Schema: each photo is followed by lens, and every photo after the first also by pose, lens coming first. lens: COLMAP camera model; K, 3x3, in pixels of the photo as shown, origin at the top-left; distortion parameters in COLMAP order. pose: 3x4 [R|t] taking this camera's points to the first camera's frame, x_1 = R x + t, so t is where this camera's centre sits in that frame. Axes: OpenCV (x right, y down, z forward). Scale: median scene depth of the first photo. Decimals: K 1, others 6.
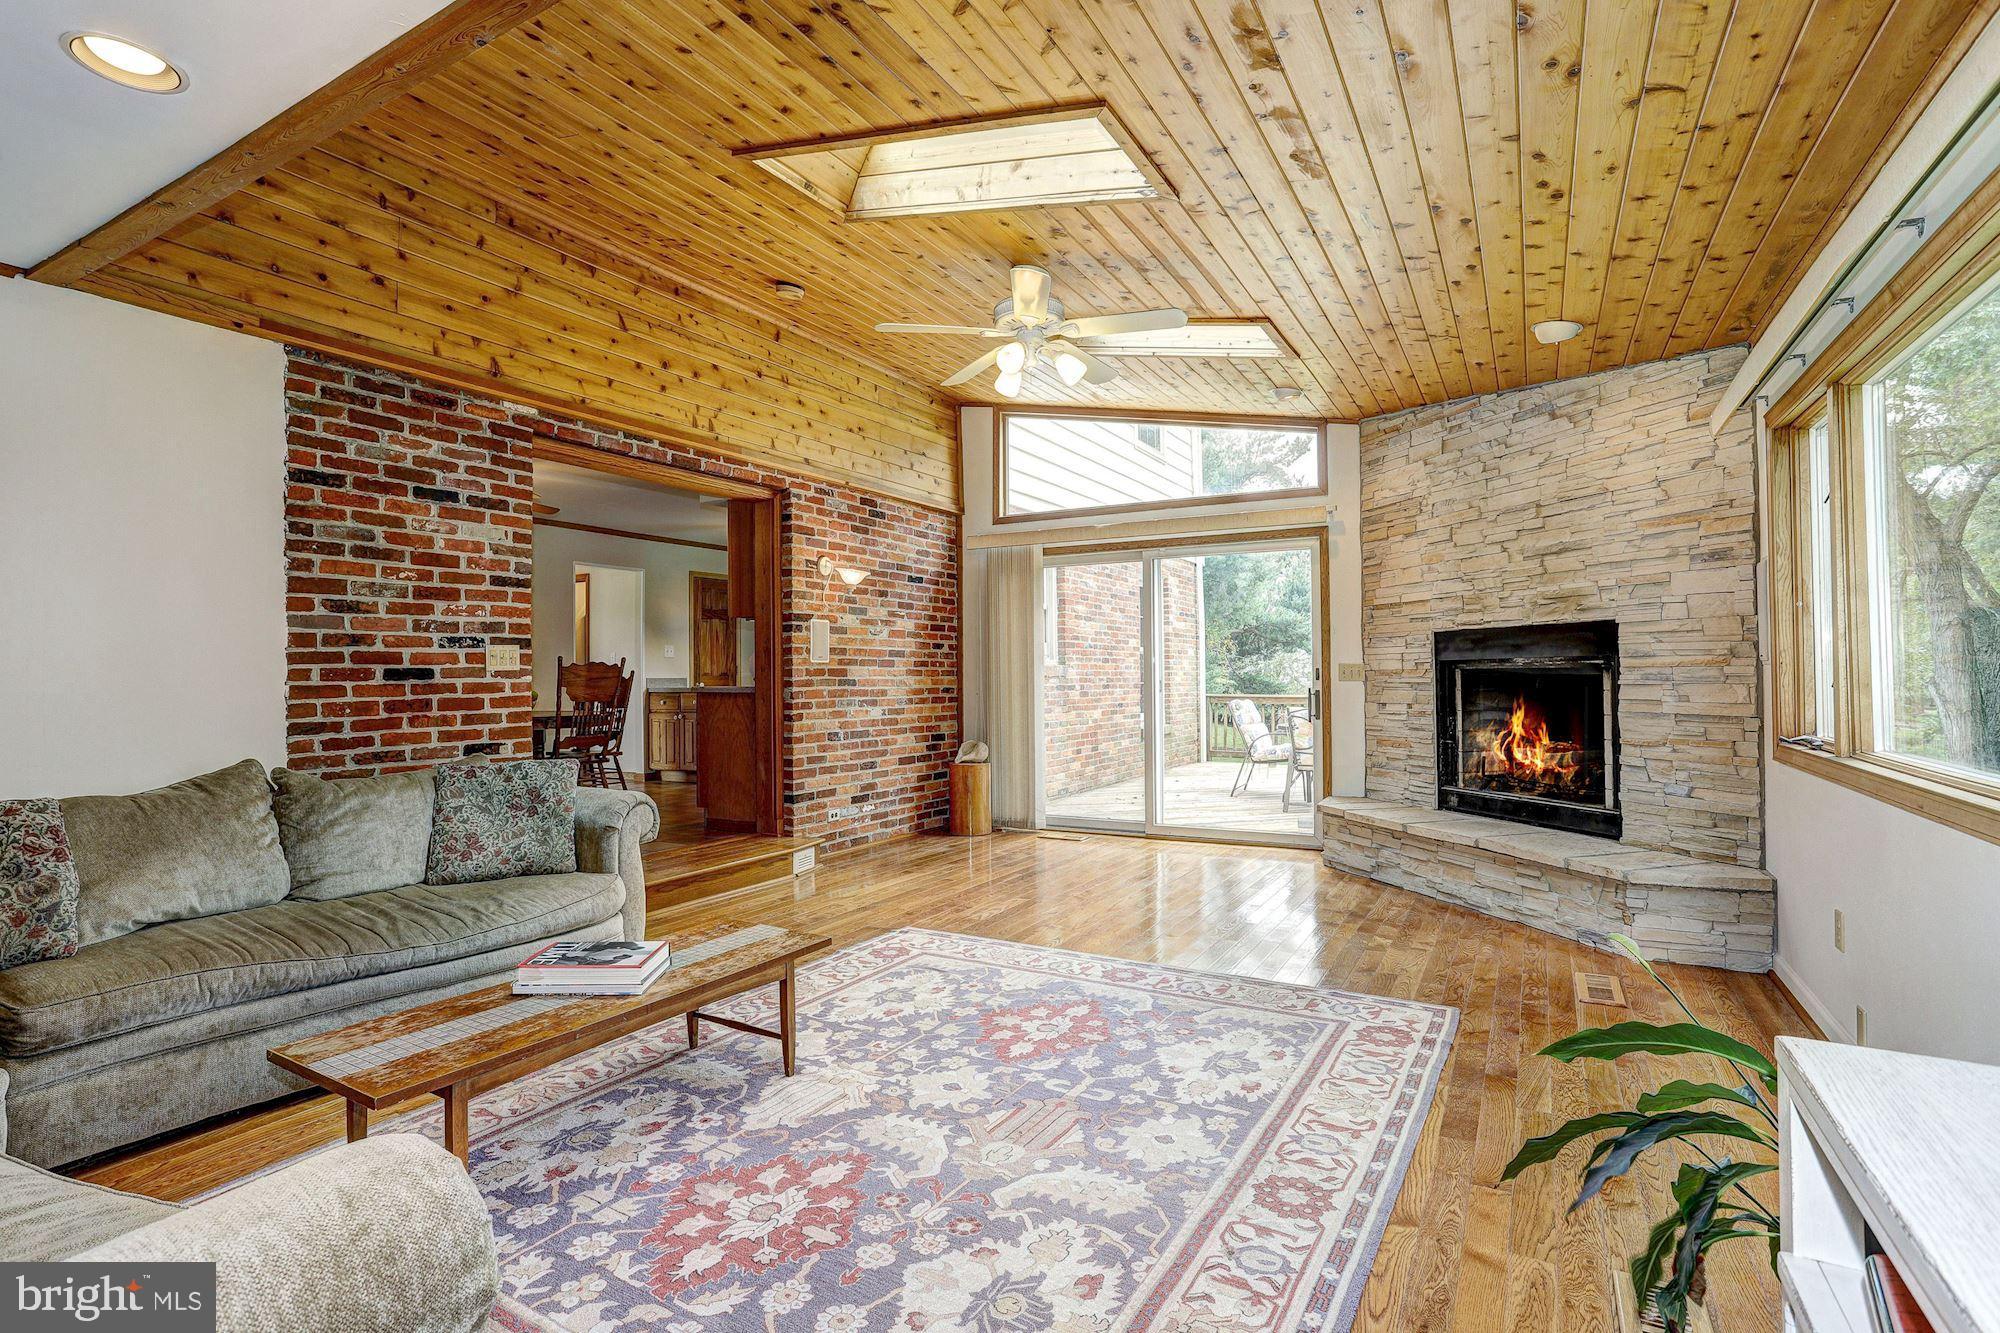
lens RADIAL K [[947.1, 0, 1010.0], [0, 947.1, 664.8], [0, 0, 1]] dist [-0.029355, 0.000873]
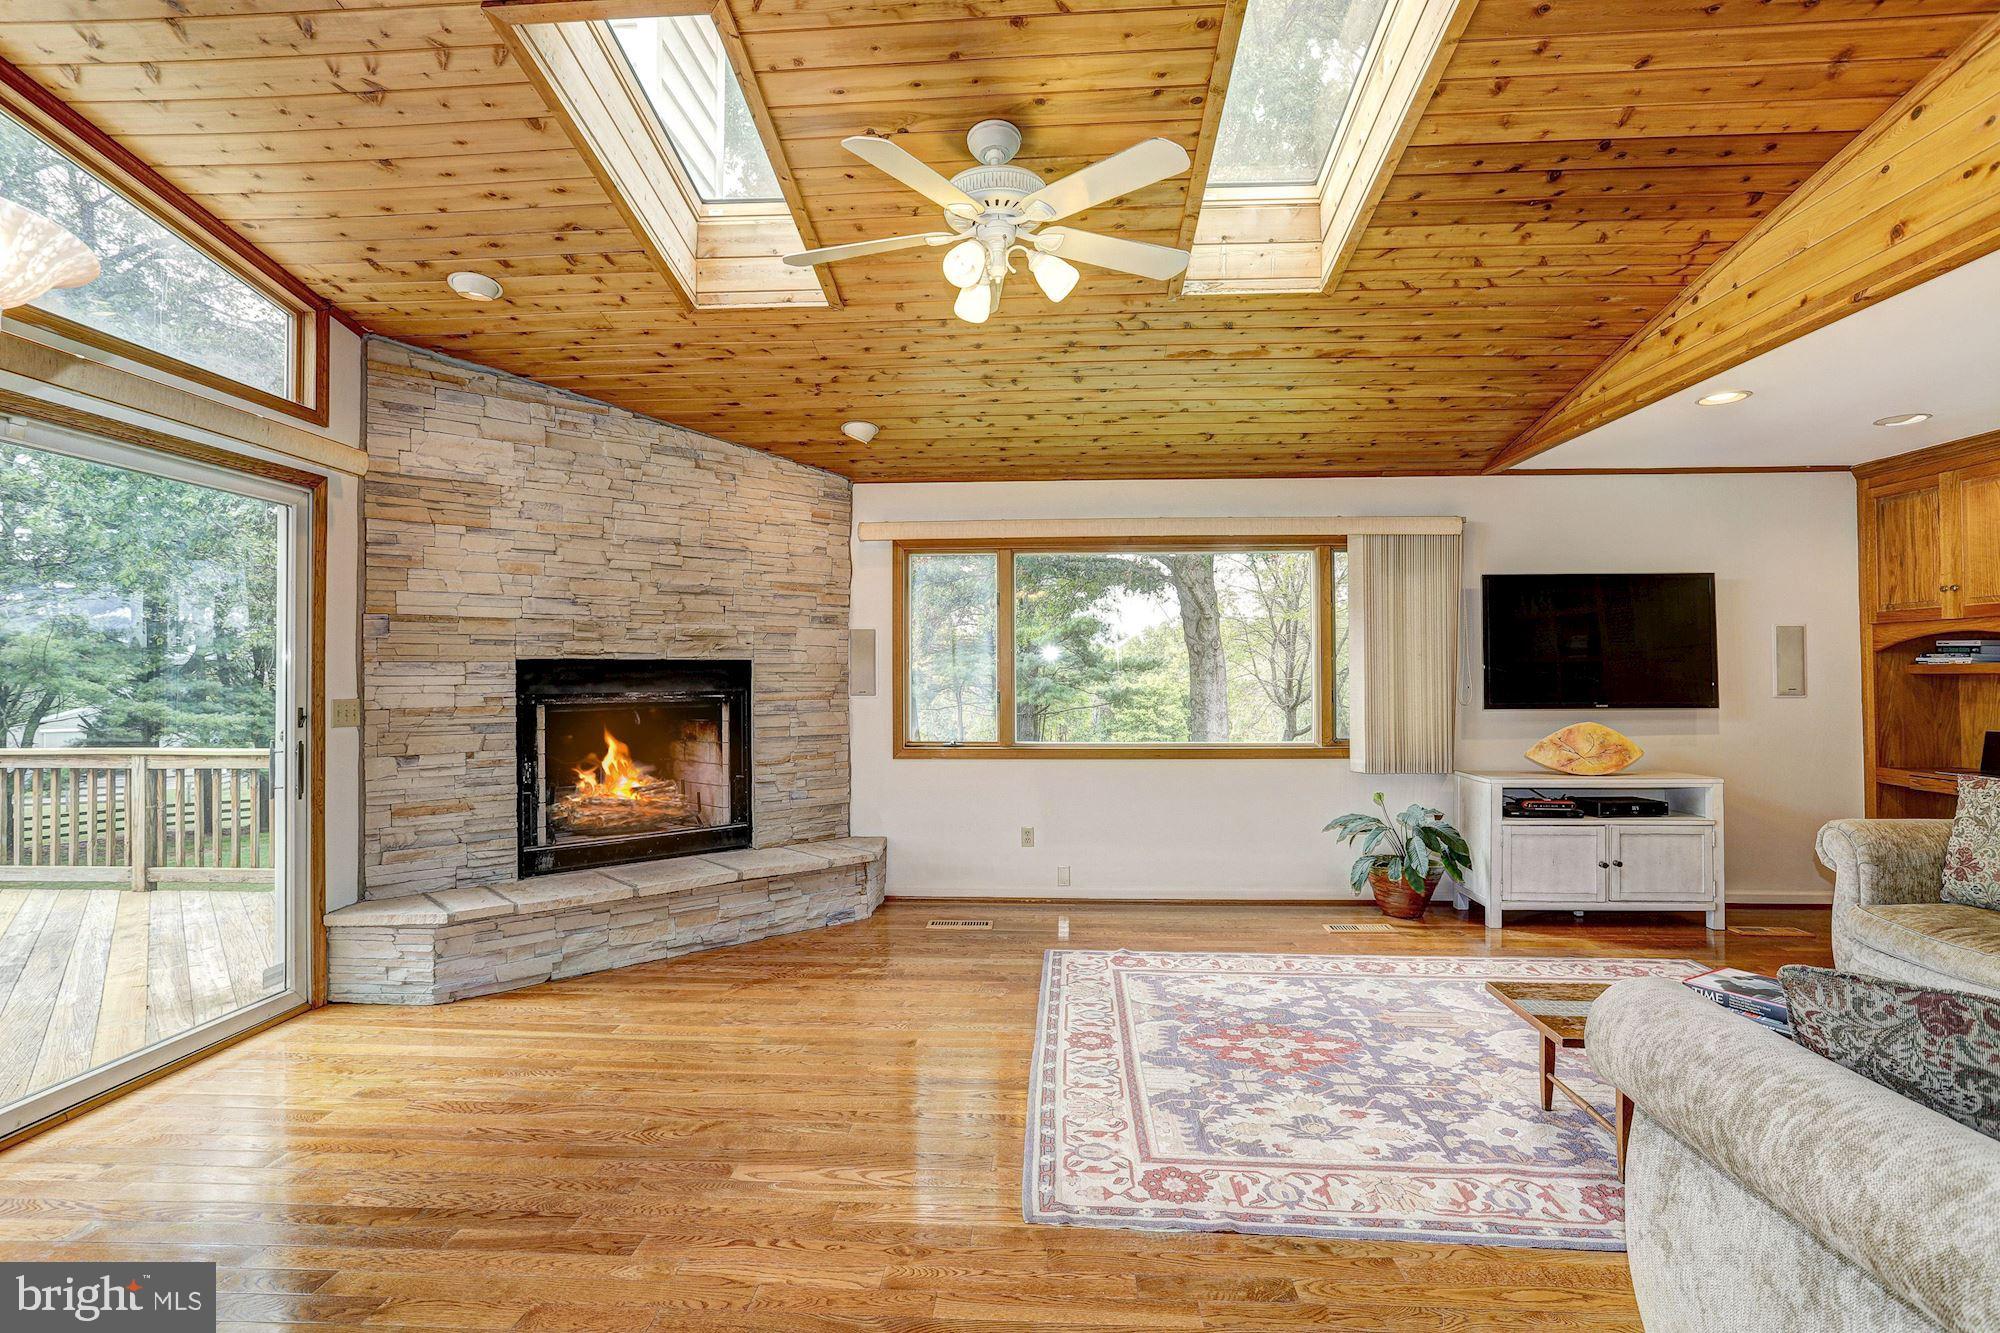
lens RADIAL K [[969.1, 0, 973.1], [0, 969.1, 667.9], [0, 0, 1]] dist [-0.056060, 0.033830]
pose [[-0.409188, 0.019664, 0.912238, -0.644531], [0.000262, 0.999770, -0.021434, -0.014166], [-0.912450, -0.008532, -0.409099, 1.383629]]
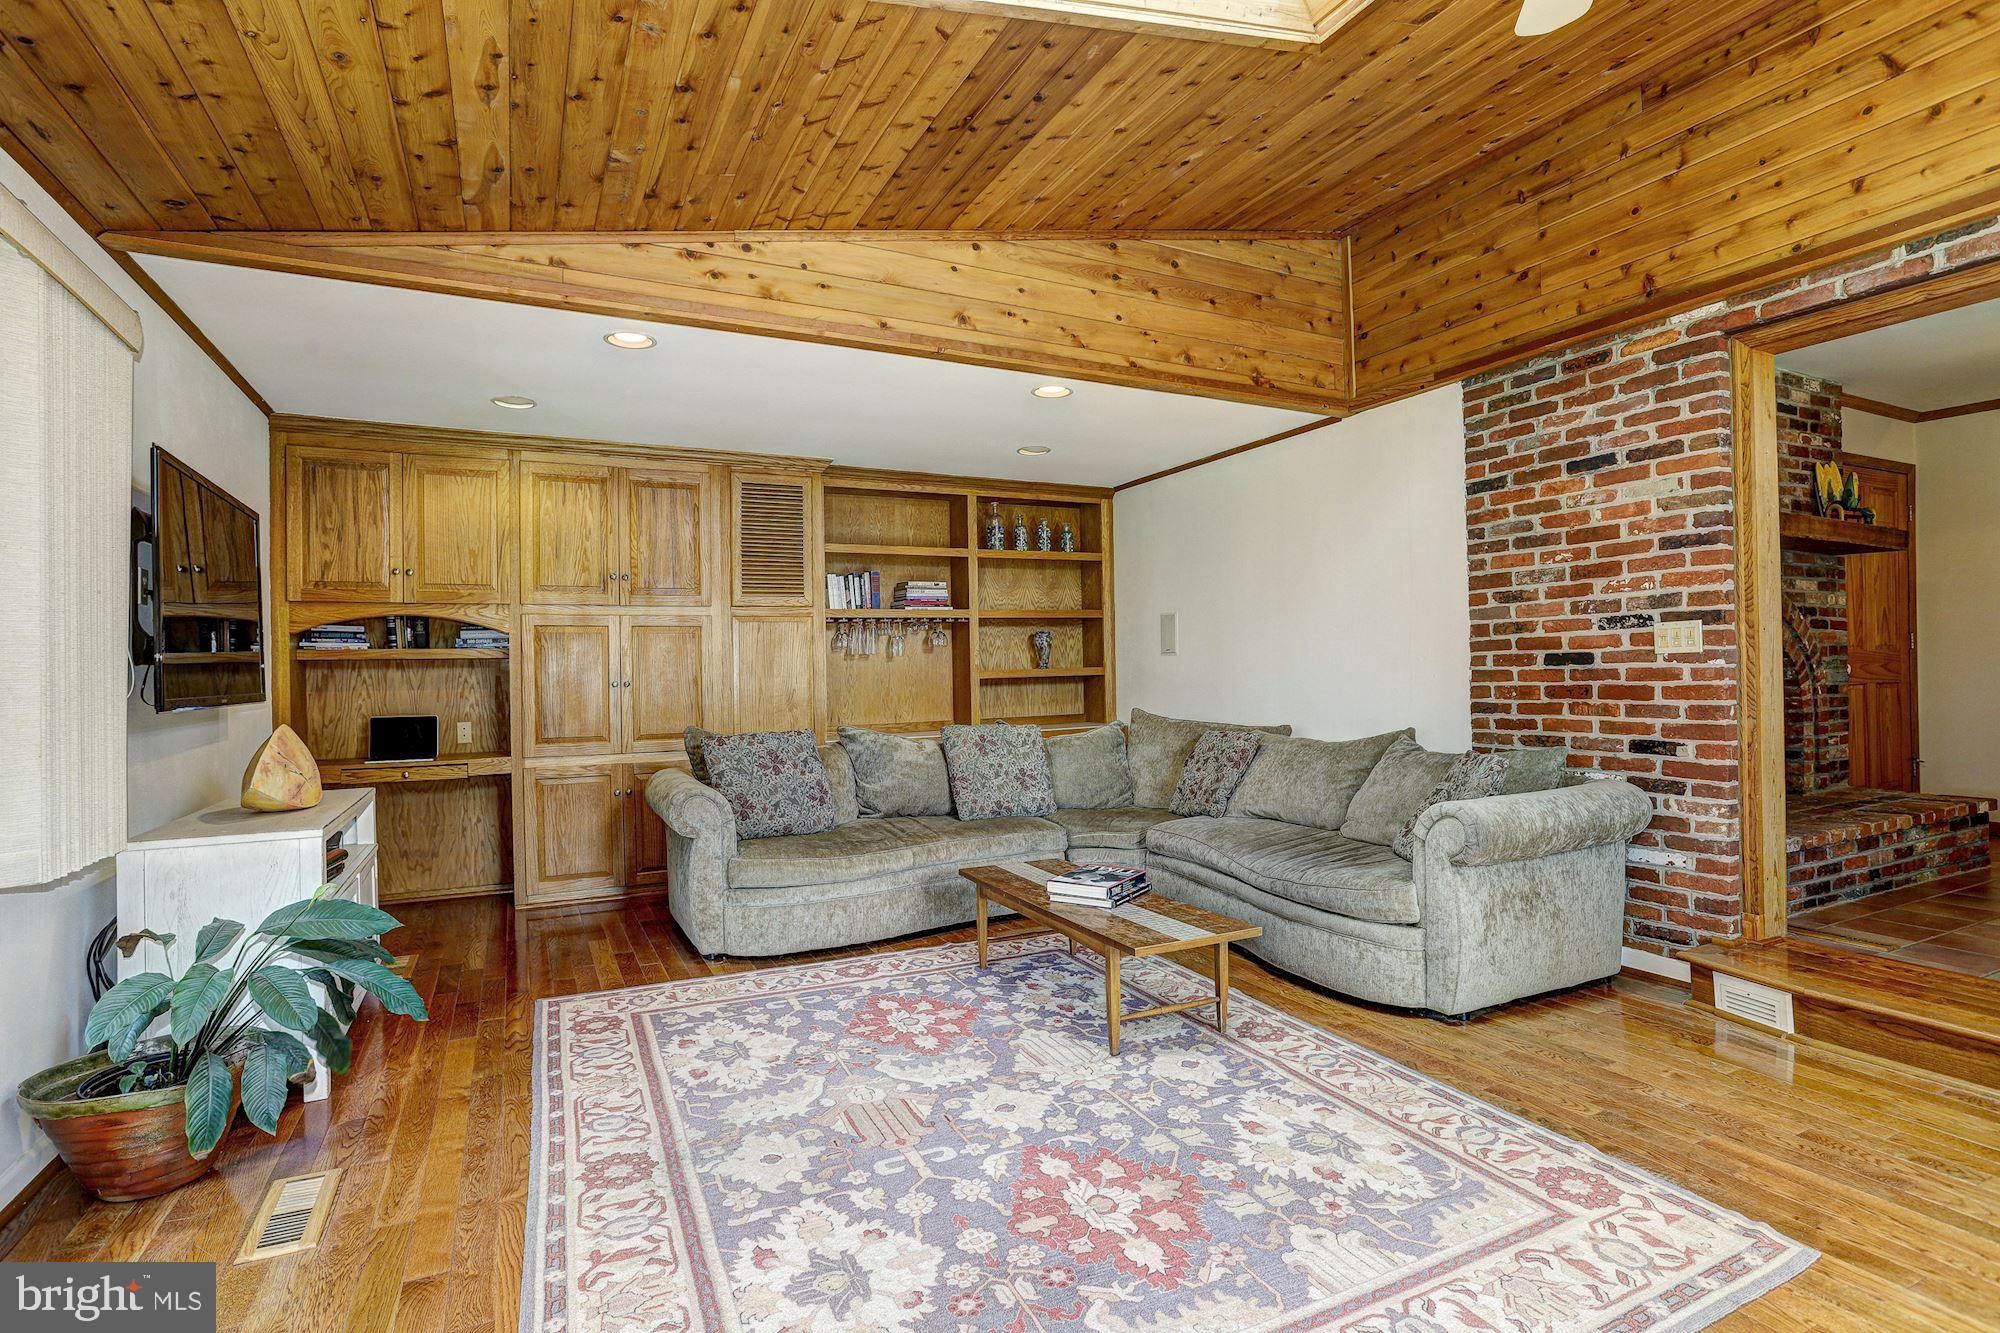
lens RADIAL K [[987.4, 0, 987.7], [0, 987.4, 663.3], [0, 0, 1]] dist [-0.062483, 0.031996]
pose [[-0.570866, 0.012230, -0.820952, 0.509406], [0.029426, 0.999551, -0.005572, 0.002295], [0.820516, -0.027338, -0.570970, 1.054583]]
